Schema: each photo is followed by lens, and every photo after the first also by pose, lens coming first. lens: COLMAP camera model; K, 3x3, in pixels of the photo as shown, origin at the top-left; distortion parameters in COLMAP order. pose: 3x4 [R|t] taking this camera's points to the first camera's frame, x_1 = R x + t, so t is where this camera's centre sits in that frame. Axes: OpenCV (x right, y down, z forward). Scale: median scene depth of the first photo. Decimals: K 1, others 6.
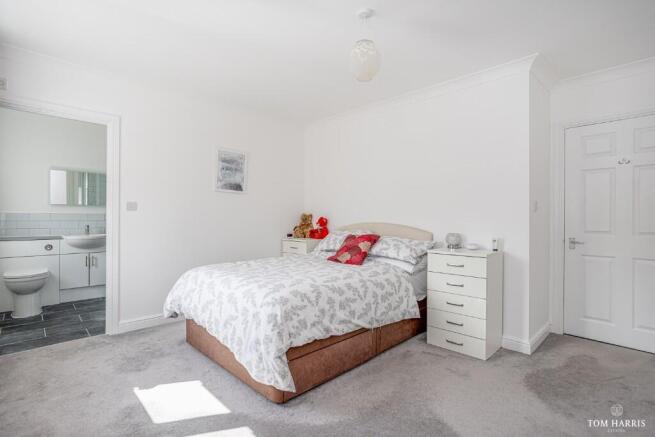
lens RADIAL K [[325.0, 0, 327.0], [0, 325.0, 217.5], [0, 0, 1]] dist [-0.000400, 0.000327]
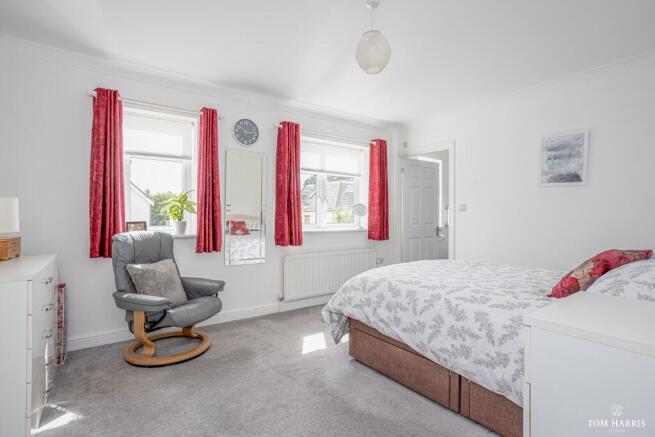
lens RADIAL K [[325.0, 0, 327.0], [0, 325.0, 217.5], [0, 0, 1]] dist [-0.000400, 0.000327]
pose [[-0.147571, -0.000394, -0.989051, 0.612099], [-0.003637, 0.999993, 0.000144, 0.003629], [0.989045, 0.003619, -0.147572, 0.568704]]
